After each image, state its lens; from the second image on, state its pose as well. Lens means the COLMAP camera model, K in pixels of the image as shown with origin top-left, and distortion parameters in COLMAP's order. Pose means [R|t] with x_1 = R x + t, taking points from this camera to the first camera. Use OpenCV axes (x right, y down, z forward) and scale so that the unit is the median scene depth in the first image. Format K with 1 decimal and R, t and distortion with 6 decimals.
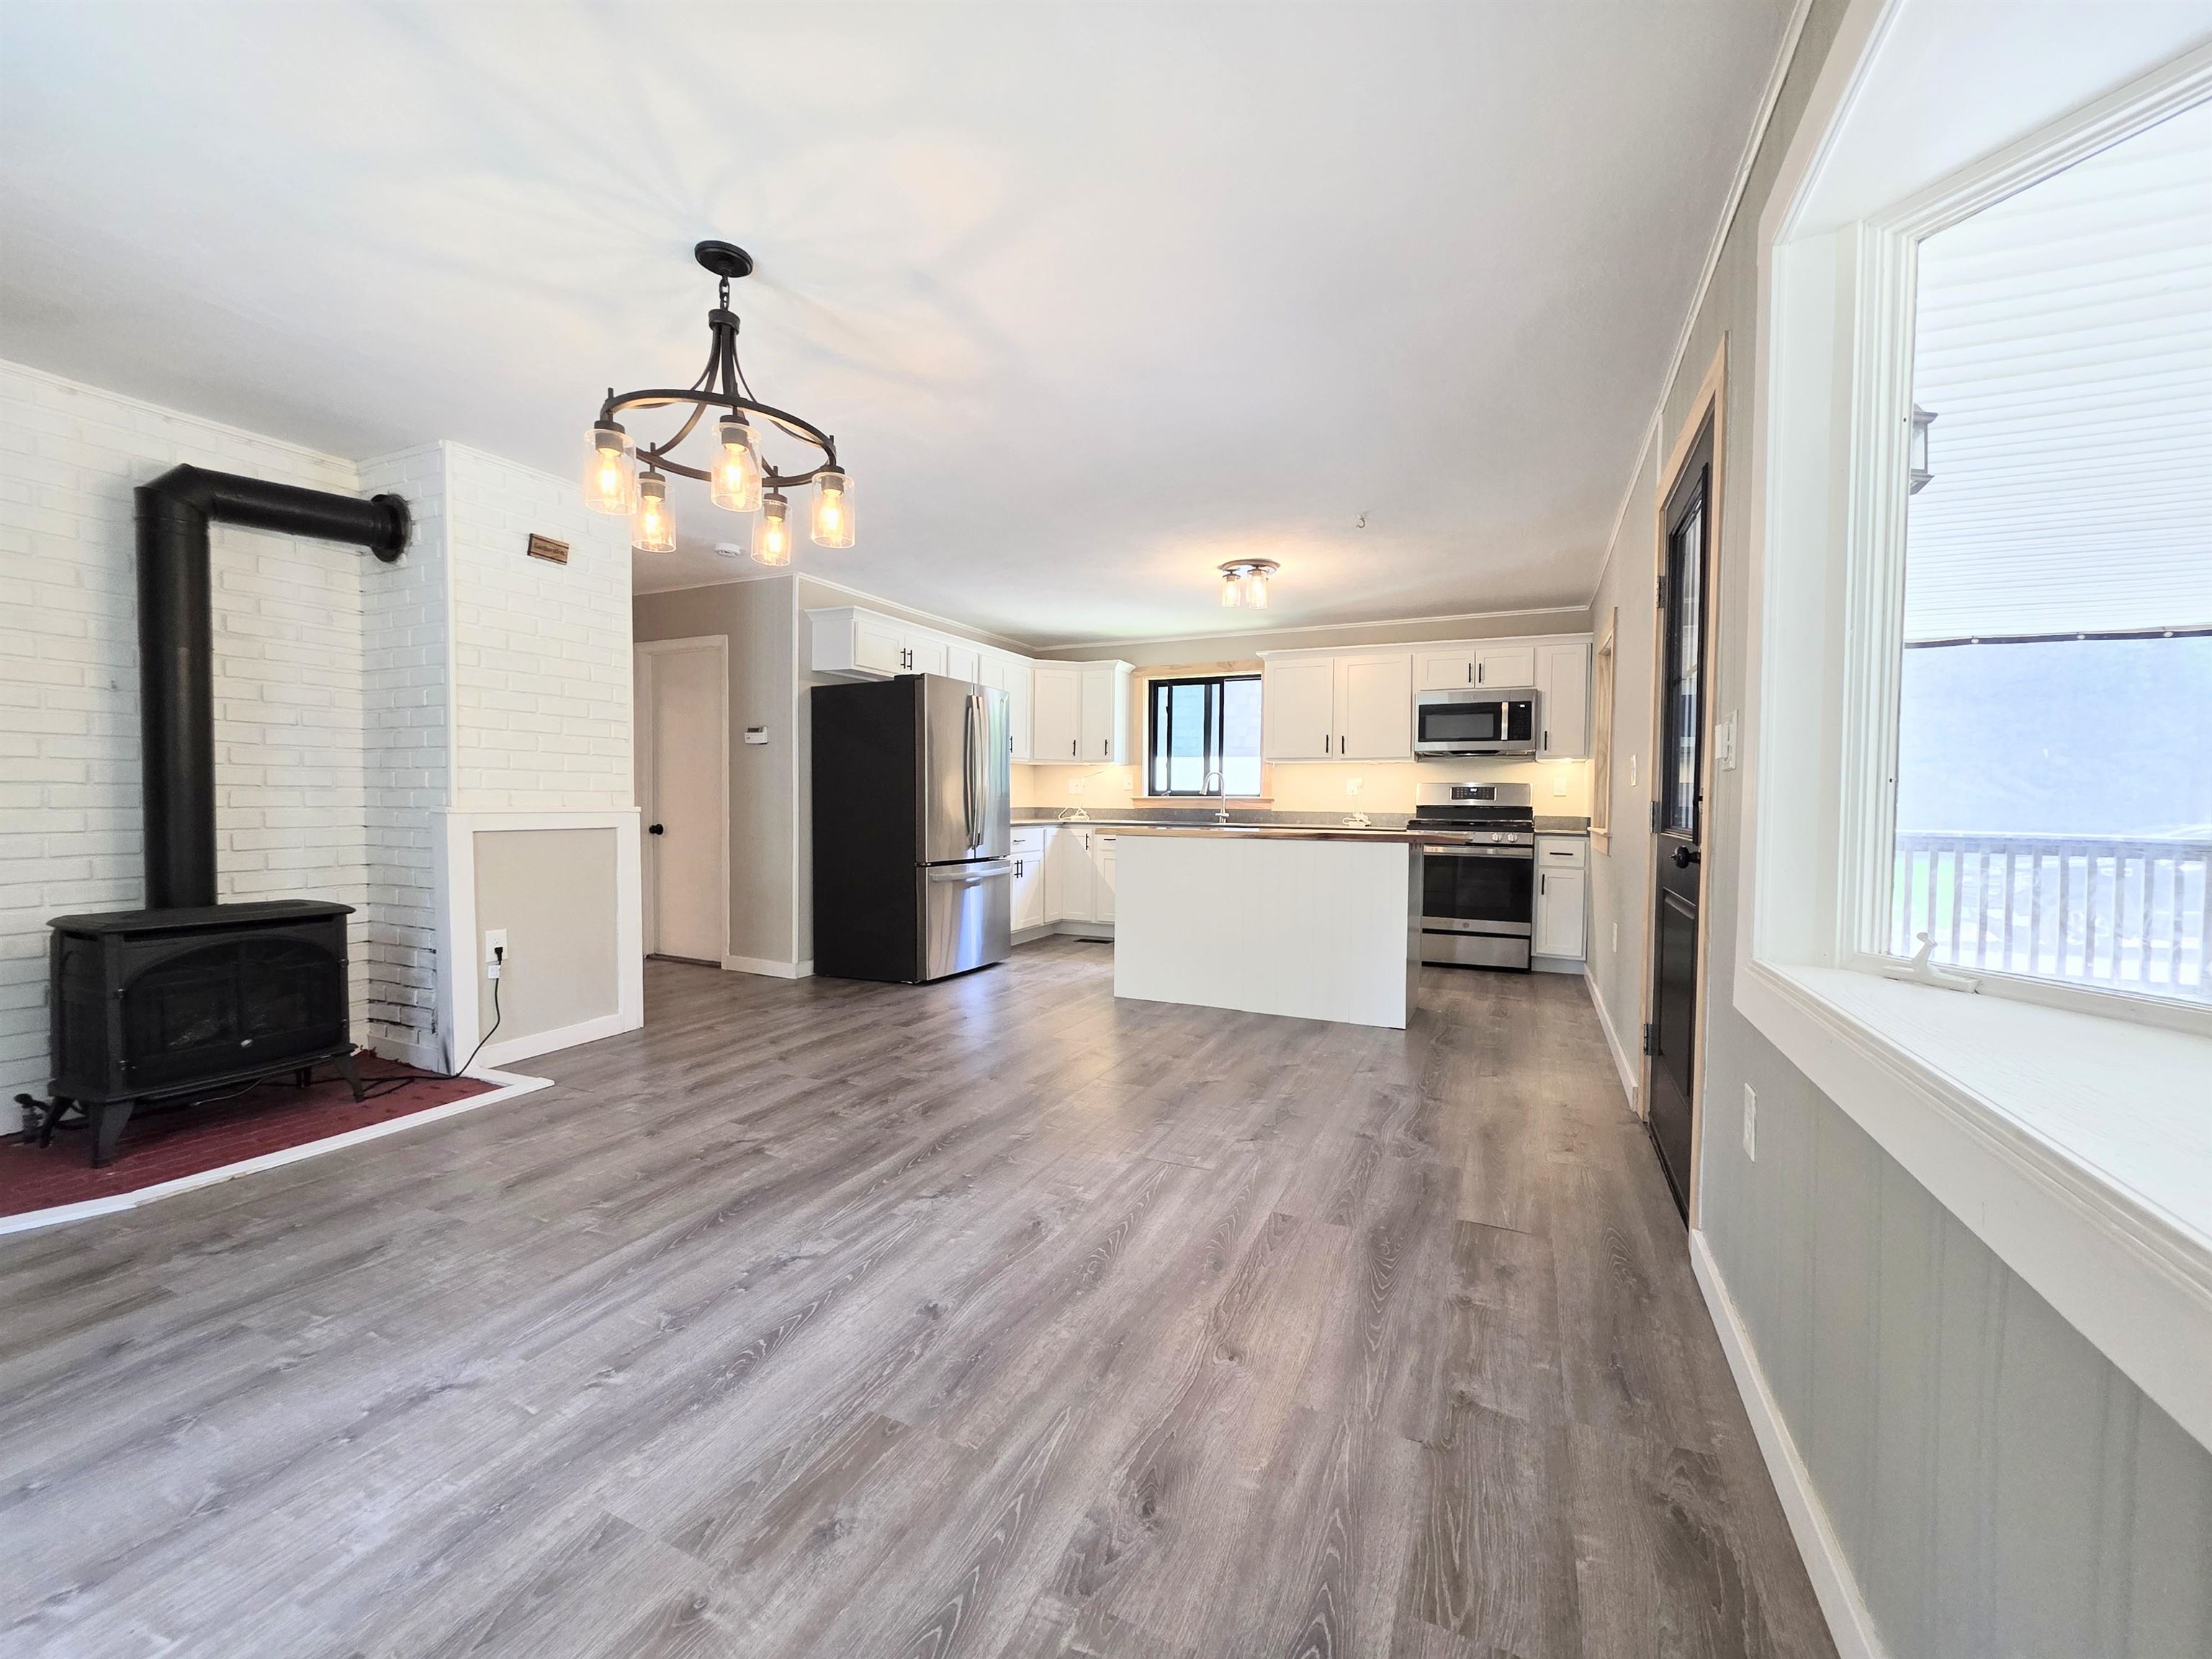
lens RADIAL K [[883.9, 0, 1115.9], [0, 883.9, 826.2], [0, 0, 1]] dist [0.000806, -0.000069]
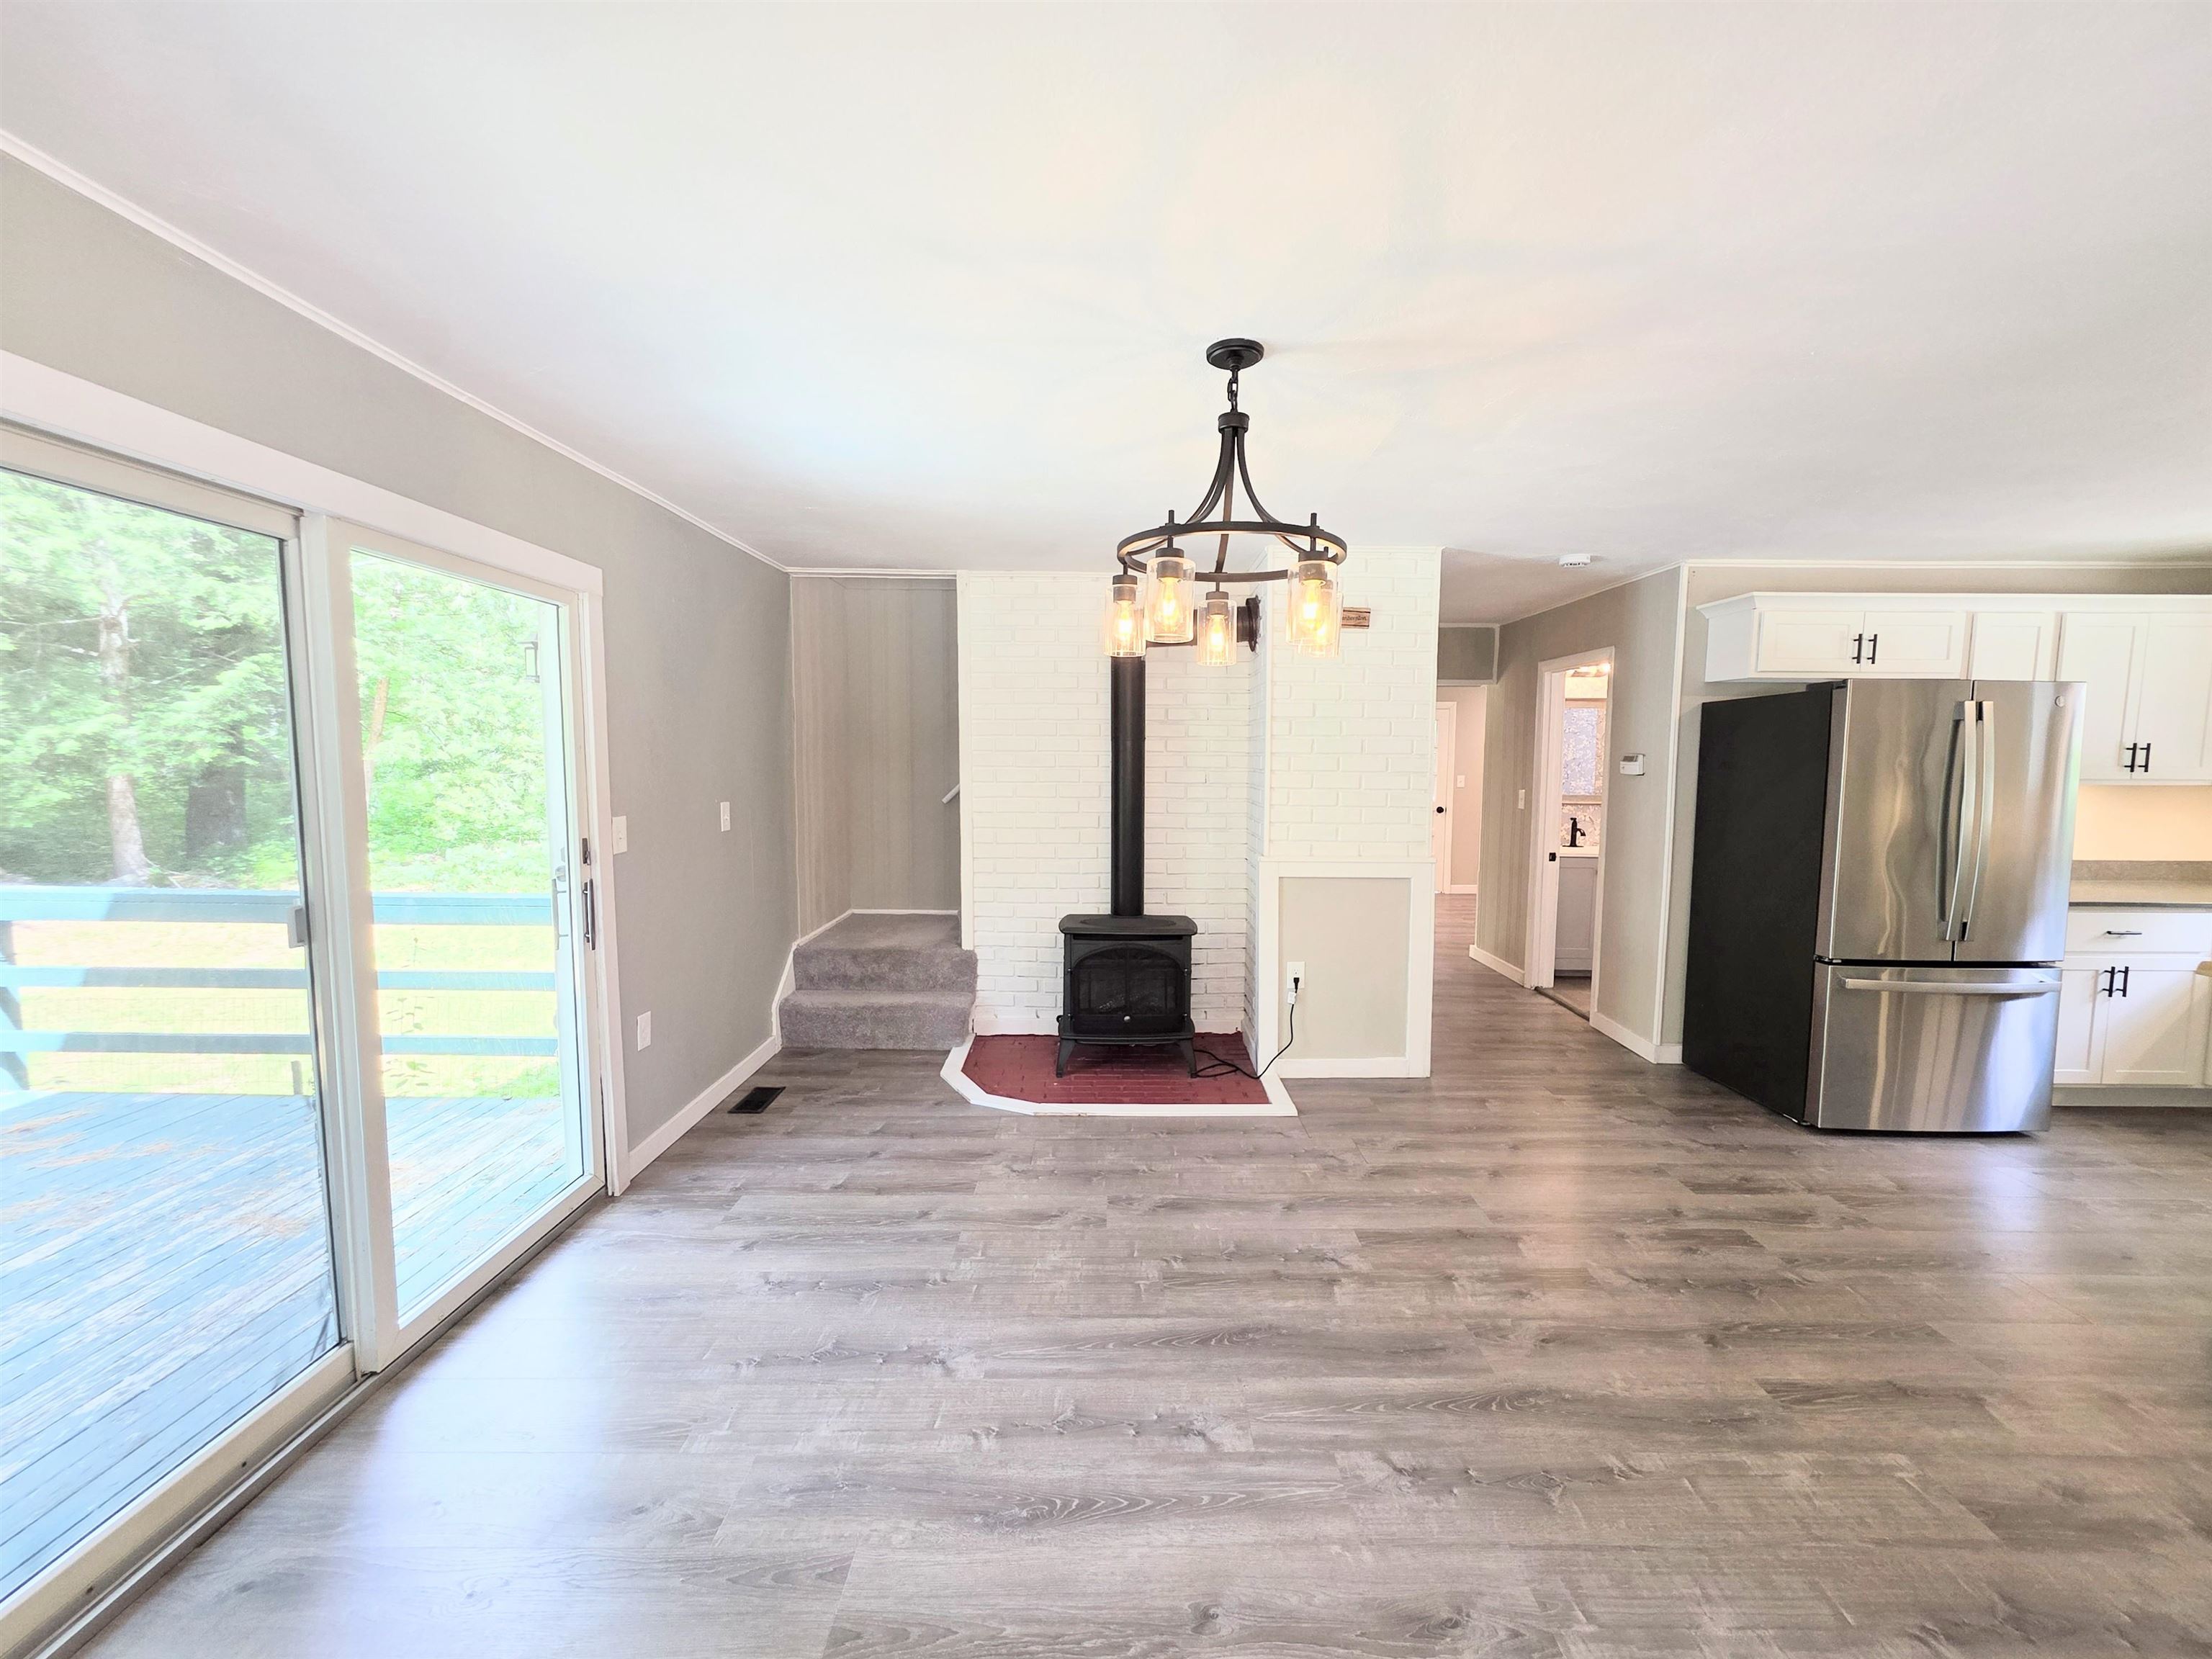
lens RADIAL K [[888.2, 0, 1123.2], [0, 888.2, 831.1], [0, 0, 1]] dist [0.001065, 0.000673]
pose [[0.423198, 0.070086, -0.903322, 0.264888], [-0.028620, 0.997540, 0.063988, -0.134684], [0.905585, -0.001227, 0.424163, 0.340307]]
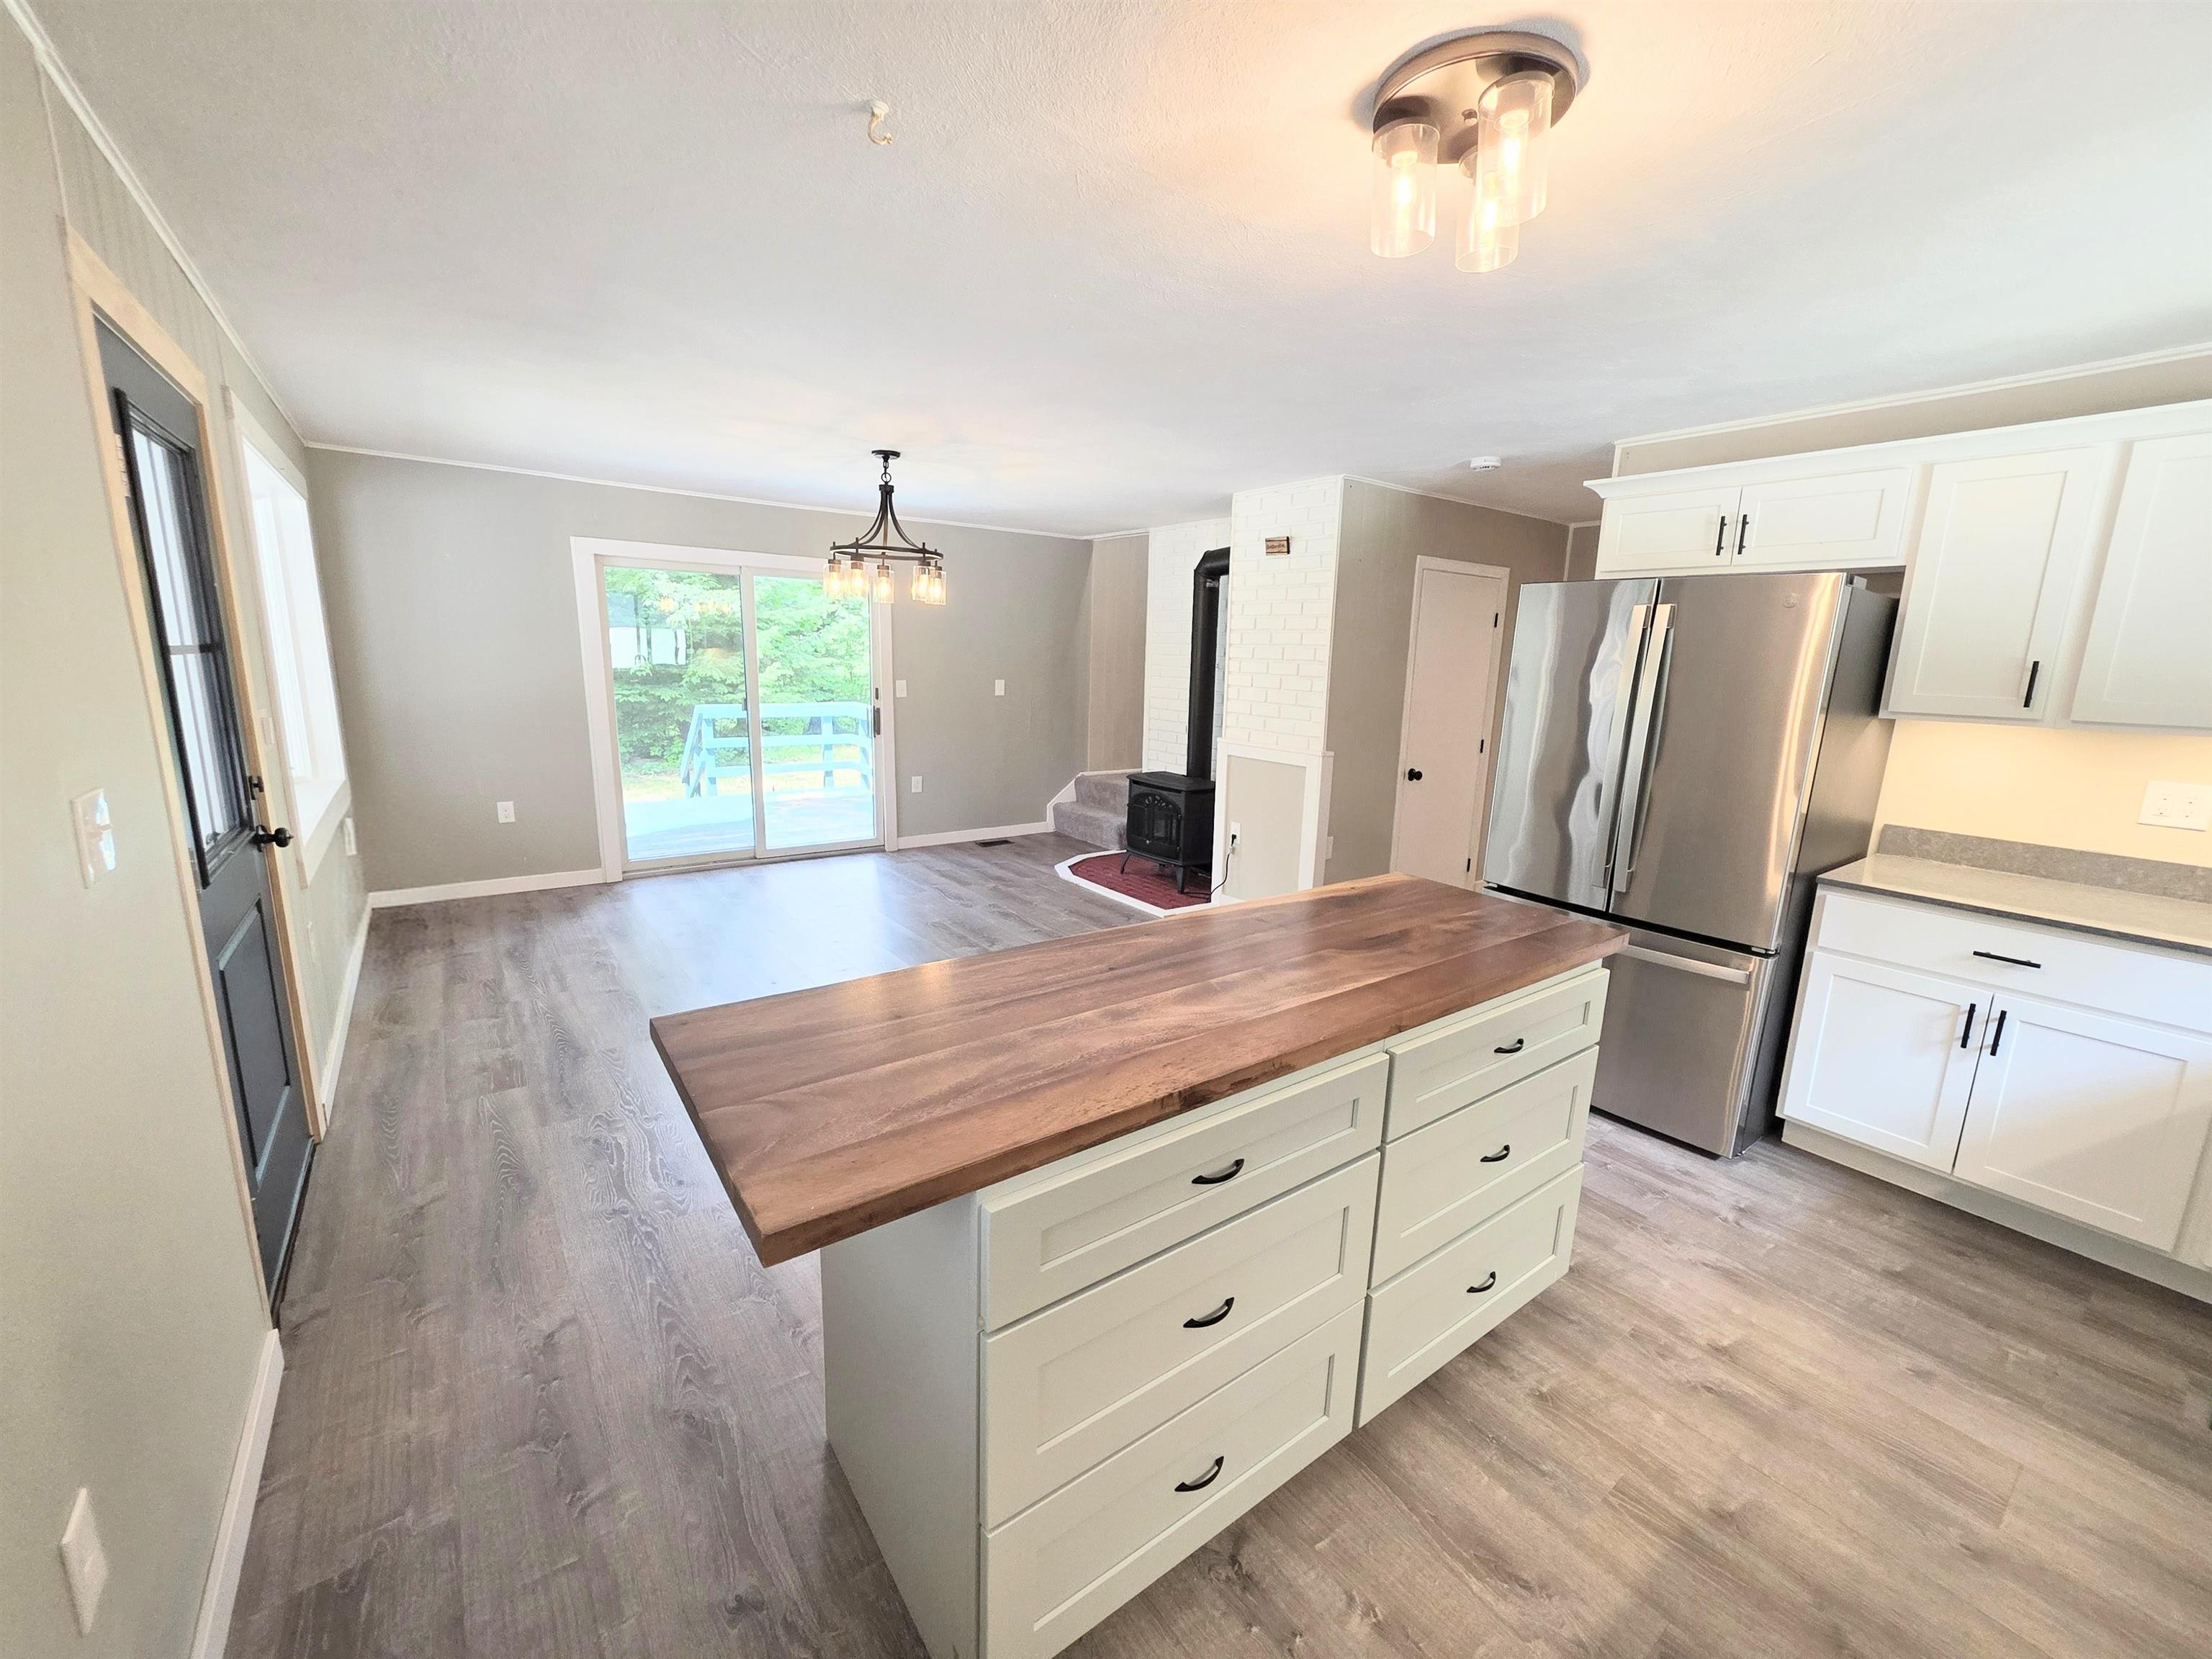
lens RADIAL K [[879.1, 0, 1113.7], [0, 879.1, 829.5], [0, 0, 1]] dist [-0.000539, -0.000171]
pose [[-0.472395, 0.150397, -0.868460, 0.757380], [-0.060045, 0.977553, 0.201951, -0.175811], [0.879339, 0.147547, -0.452761, 1.658653]]
